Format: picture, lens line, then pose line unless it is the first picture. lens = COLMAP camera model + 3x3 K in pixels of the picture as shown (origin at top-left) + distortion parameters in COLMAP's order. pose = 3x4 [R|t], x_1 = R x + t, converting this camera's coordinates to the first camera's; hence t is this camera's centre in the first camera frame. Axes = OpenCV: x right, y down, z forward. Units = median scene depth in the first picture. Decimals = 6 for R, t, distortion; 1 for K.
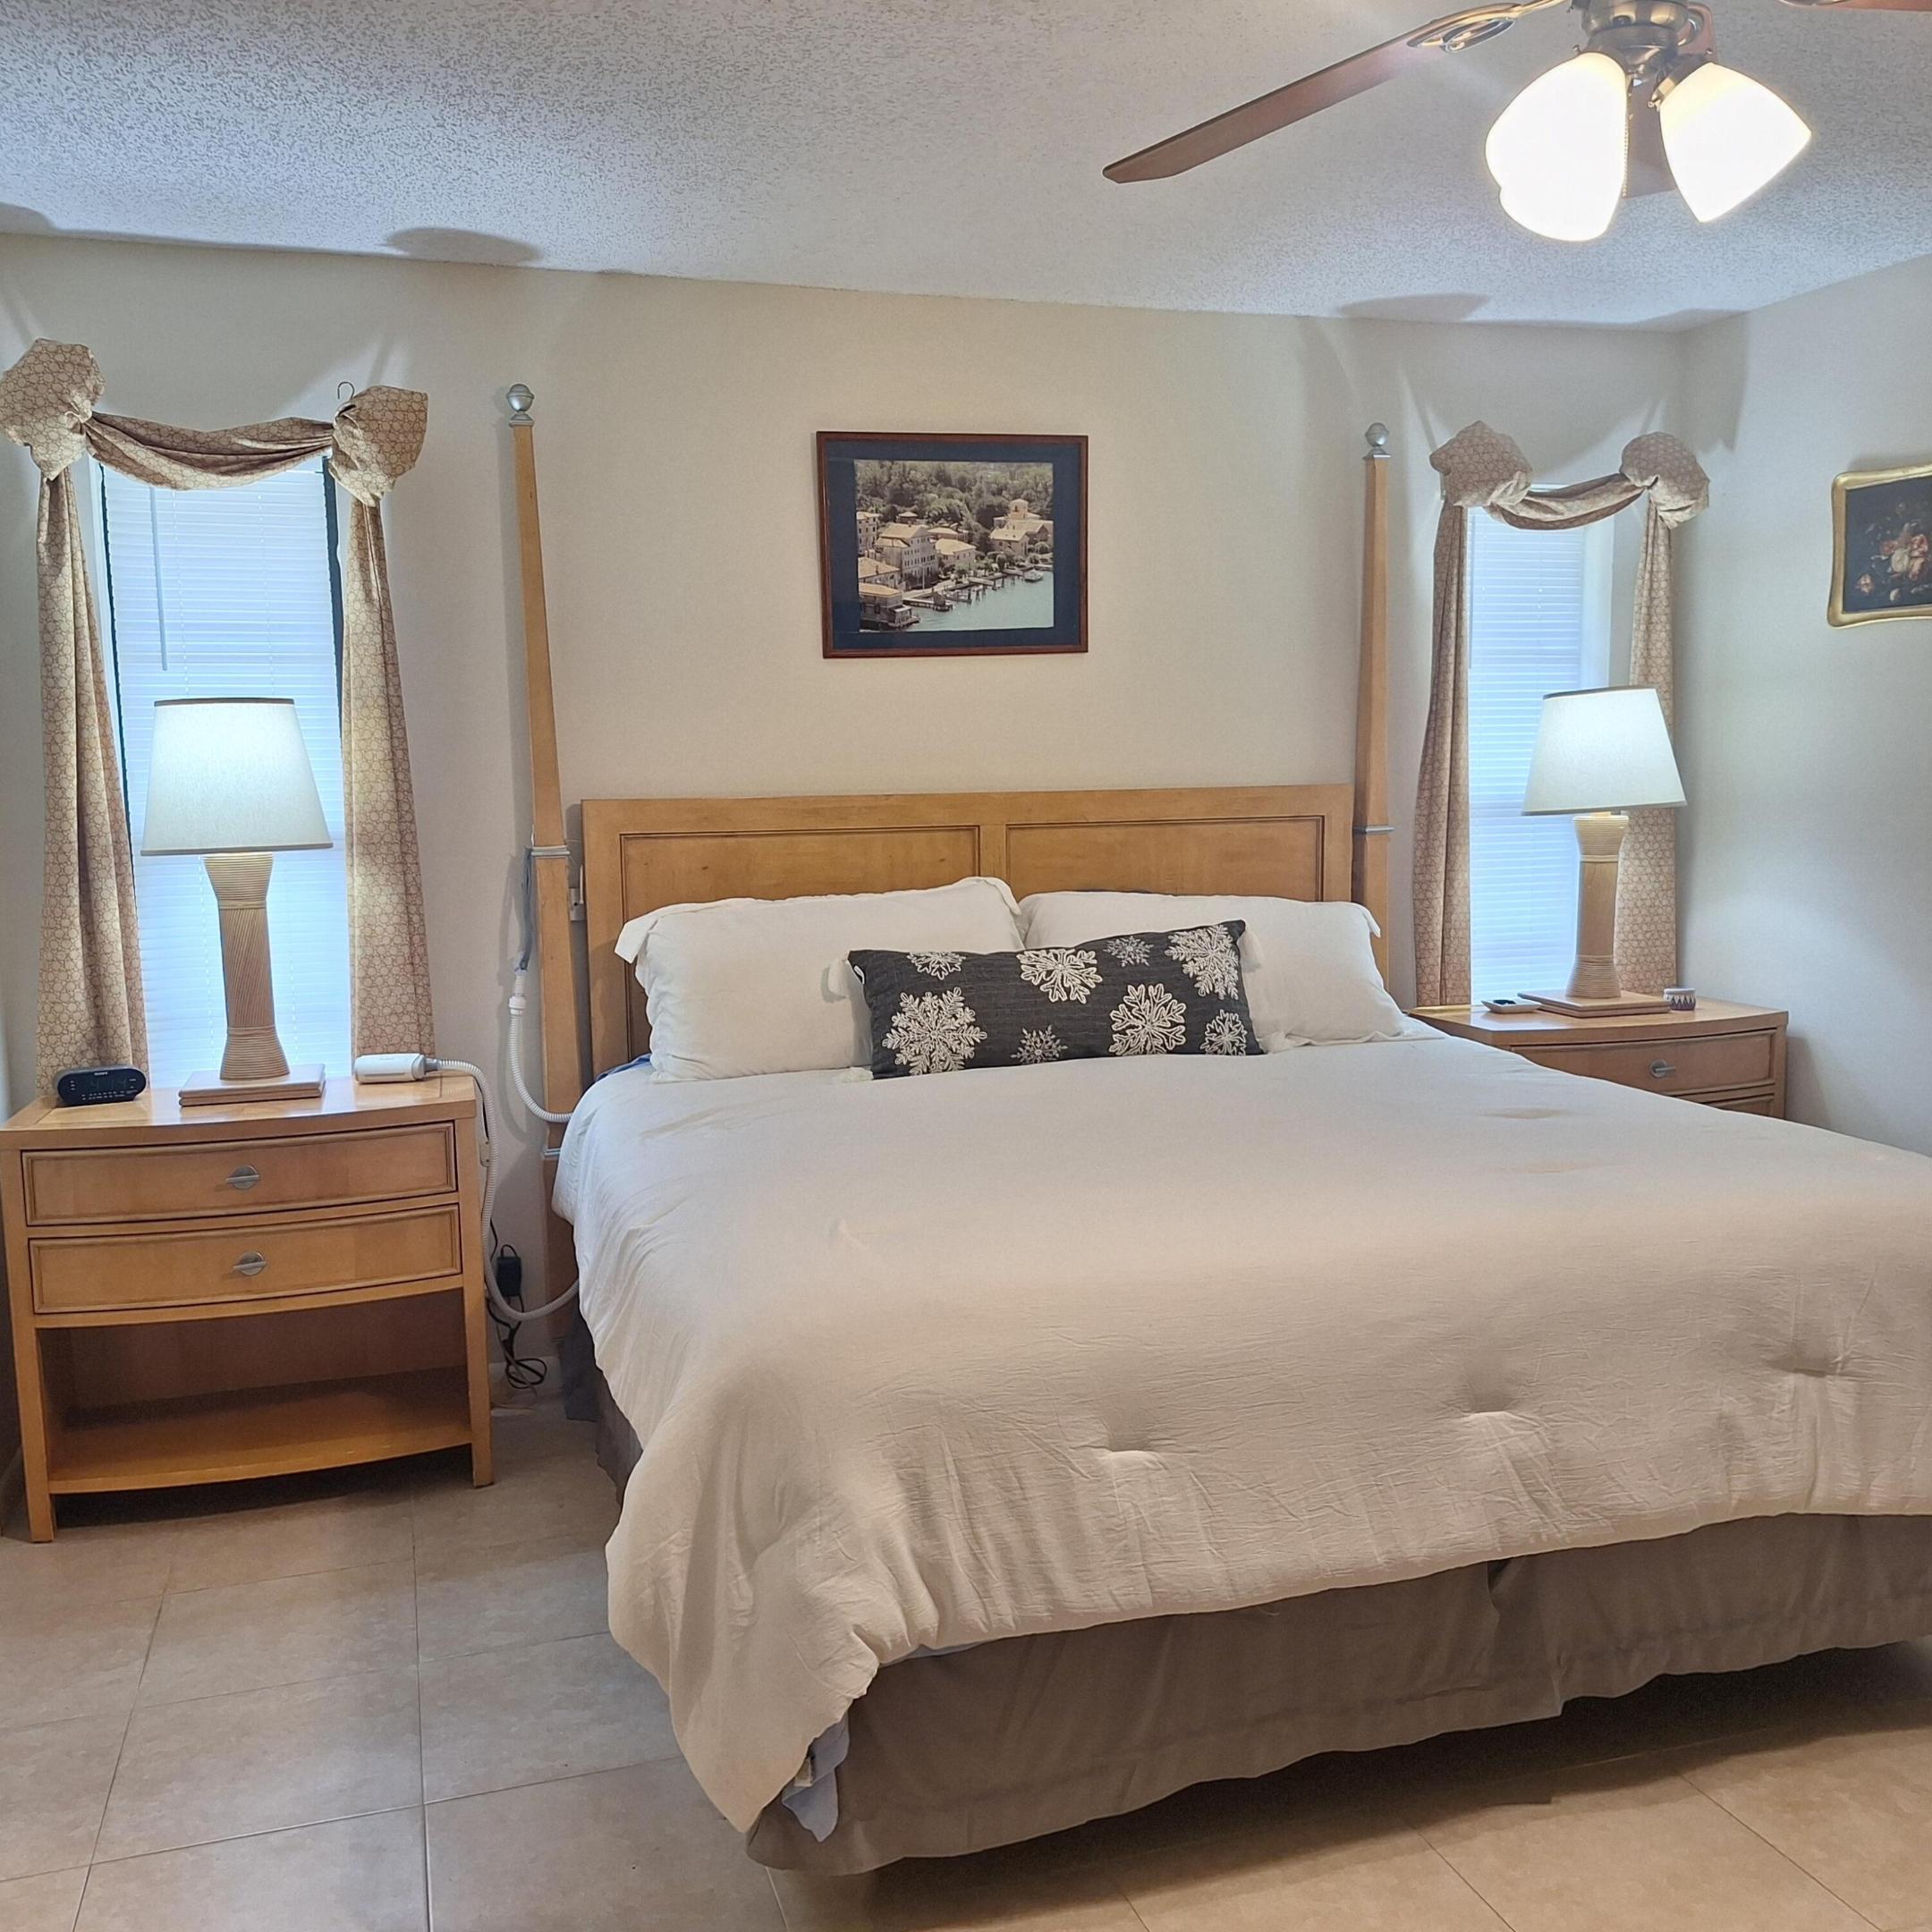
lens RADIAL K [[1785.5, 0, 972.6], [0, 1785.5, 989.6], [0, 0, 1]] dist [0.121404, -0.229132]
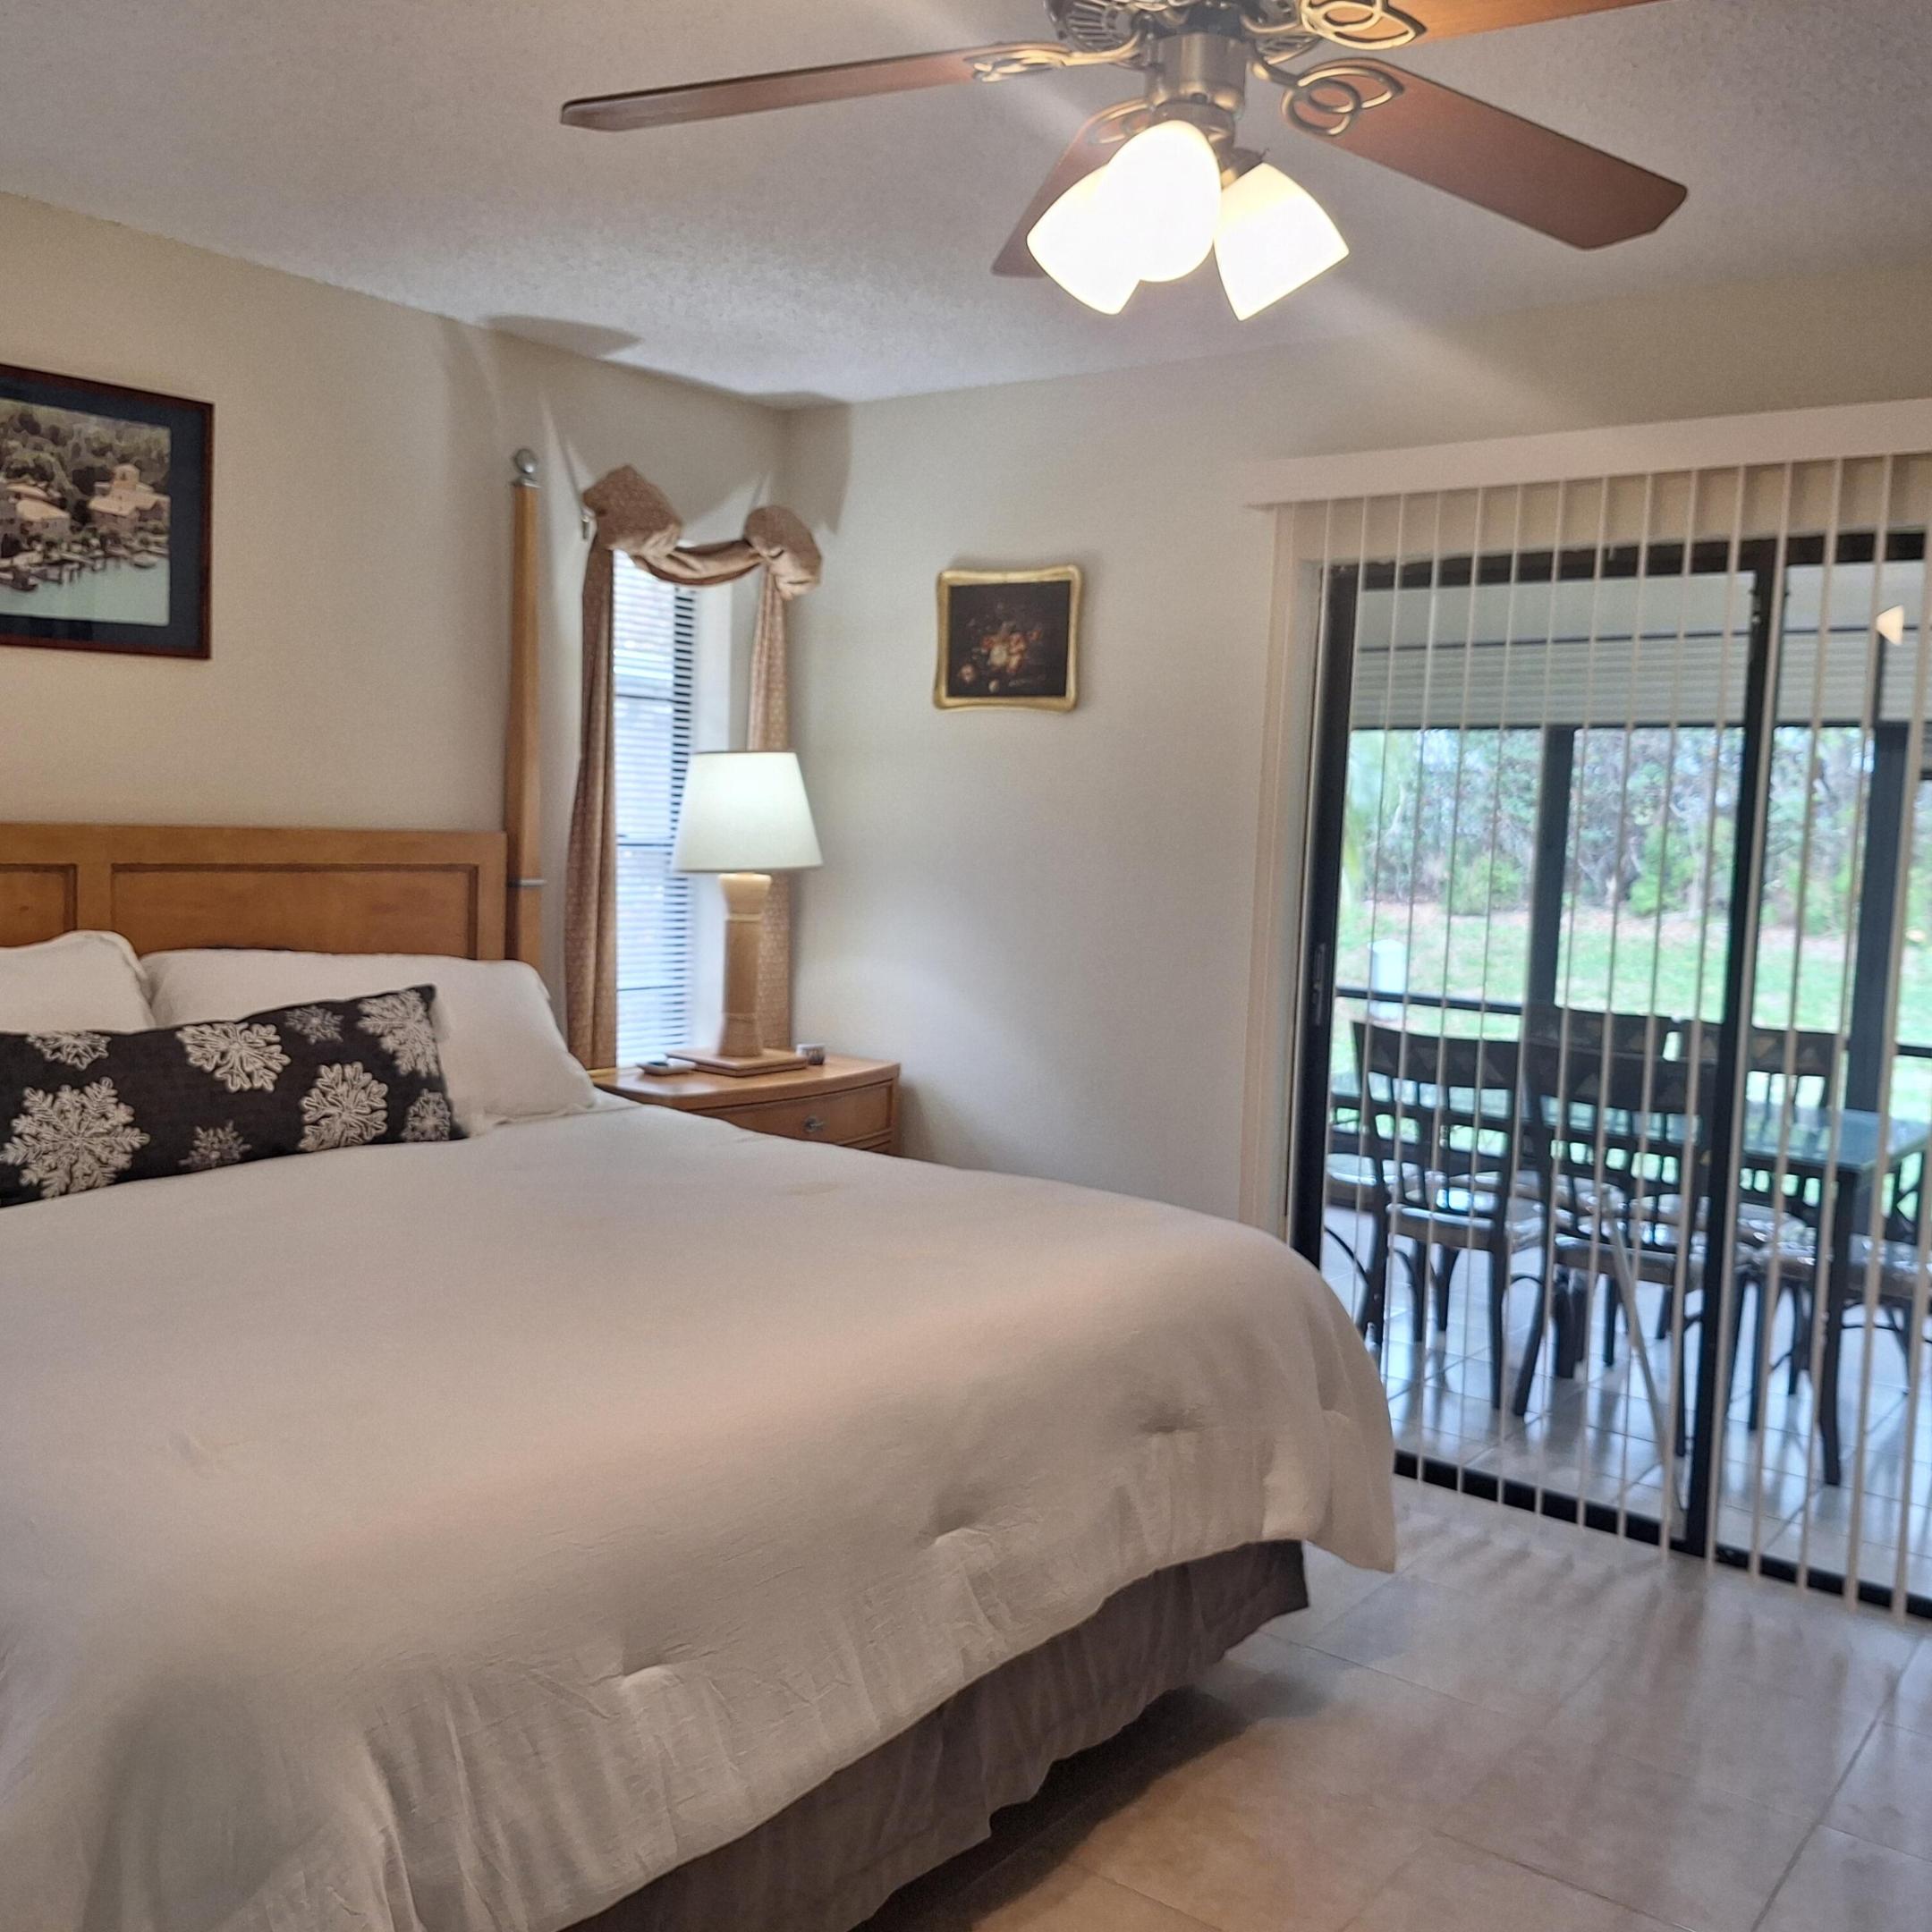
lens RADIAL K [[1780.4, 0, 966.0], [0, 1780.4, 966.0], [0, 0, 1]] dist [0.098745, -0.164269]
pose [[0.814254, -0.002197, 0.580505, -0.139427], [0.020832, 0.999459, -0.025438, -0.019376], [-0.580135, 0.032806, 0.813860, 0.129778]]
